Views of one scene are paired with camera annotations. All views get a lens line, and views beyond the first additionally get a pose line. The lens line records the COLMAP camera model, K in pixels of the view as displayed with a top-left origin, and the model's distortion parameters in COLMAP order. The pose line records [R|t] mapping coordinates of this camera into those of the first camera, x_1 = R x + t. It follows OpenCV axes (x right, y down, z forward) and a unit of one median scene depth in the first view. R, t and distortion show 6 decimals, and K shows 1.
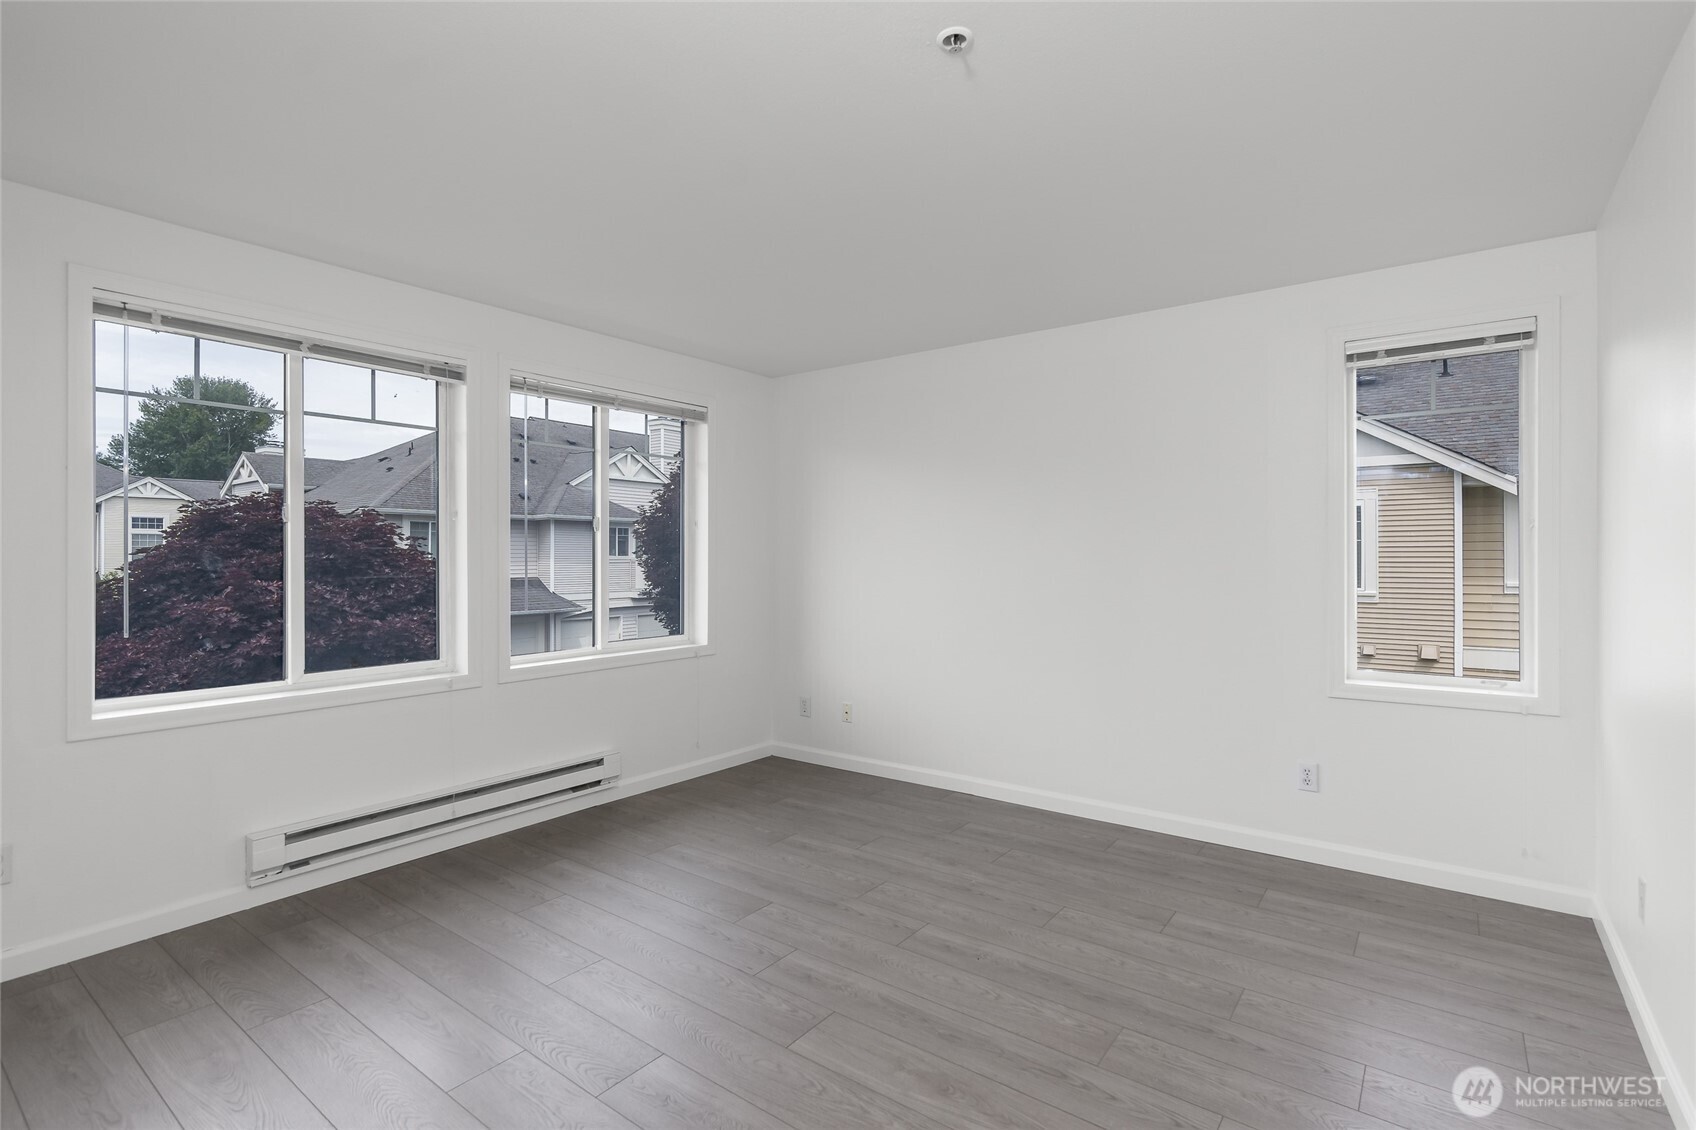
lens RADIAL K [[788.6, 0, 851.1], [0, 788.6, 560.4], [0, 0, 1]] dist [-0.006651, 0.001820]
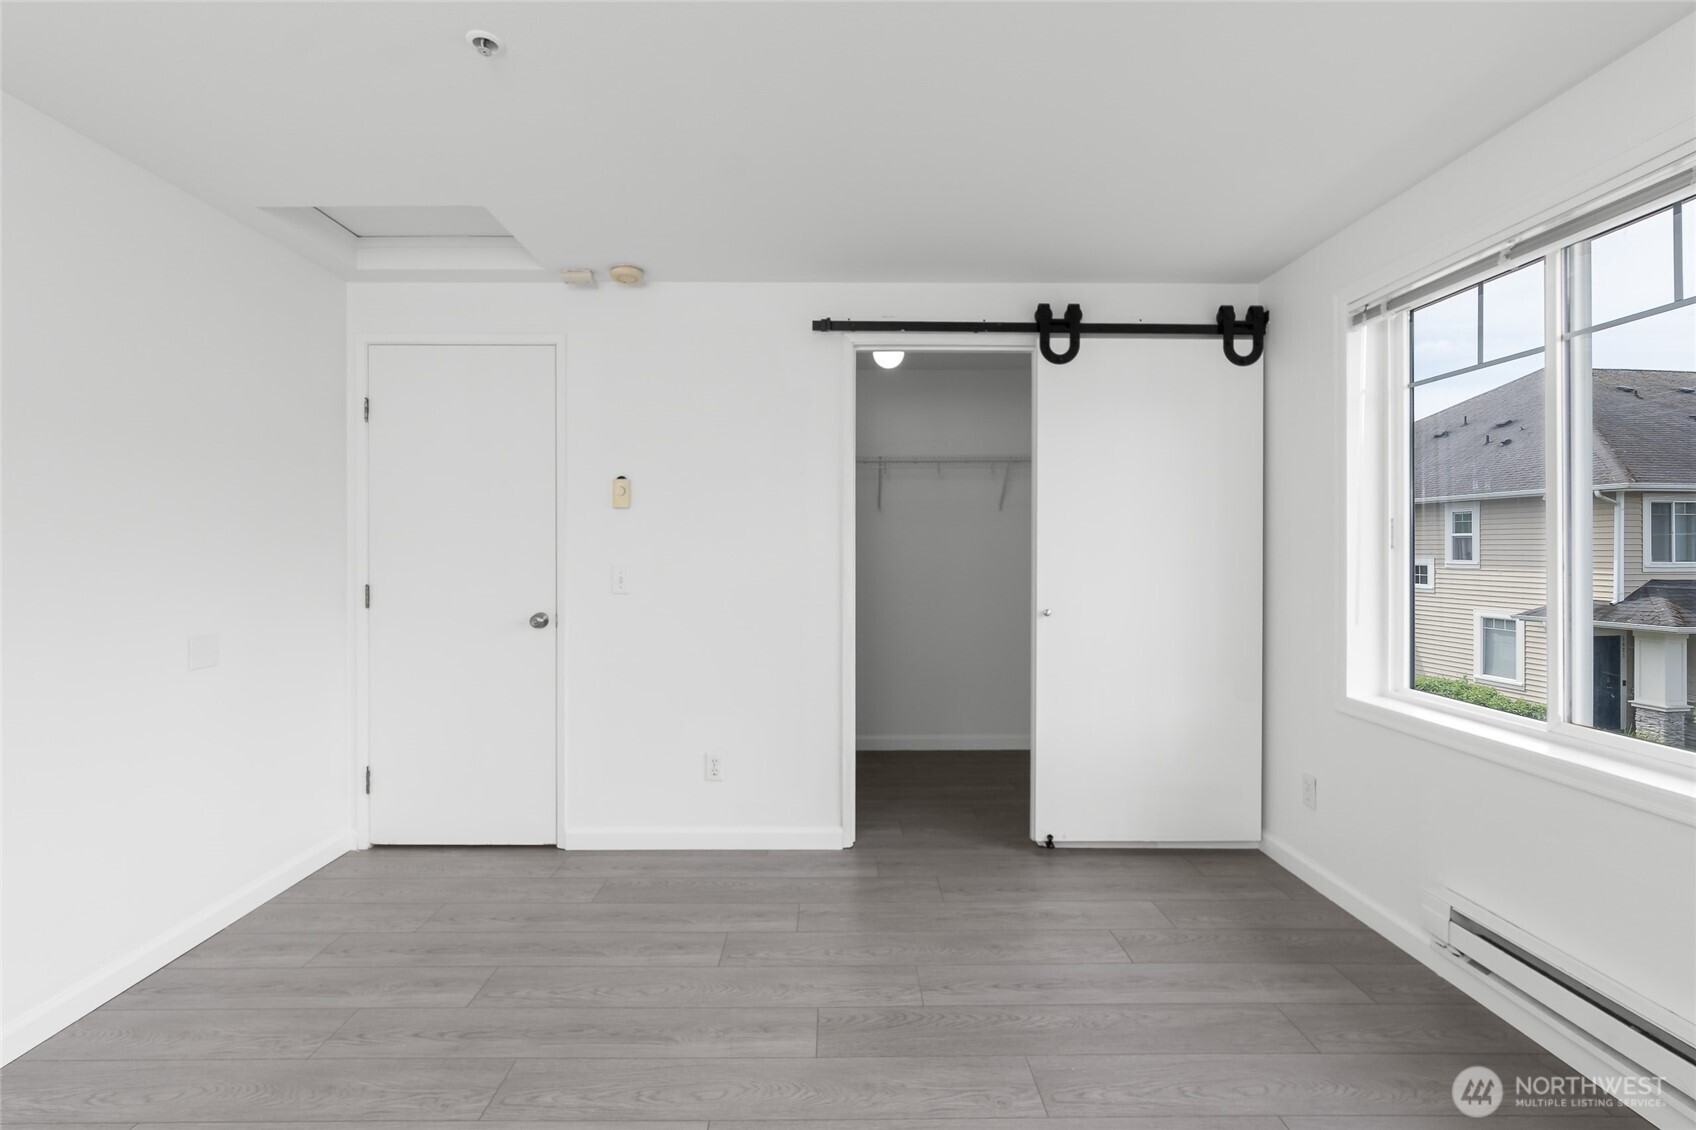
lens RADIAL K [[739.7, 0, 836.5], [0, 739.7, 553.9], [0, 0, 1]] dist [-0.004584, 0.000291]
pose [[-0.798472, 0.000305, -0.602032, 0.202914], [-0.007396, 0.999919, 0.010315, -0.004500], [0.601987, 0.012688, -0.798405, 1.199572]]
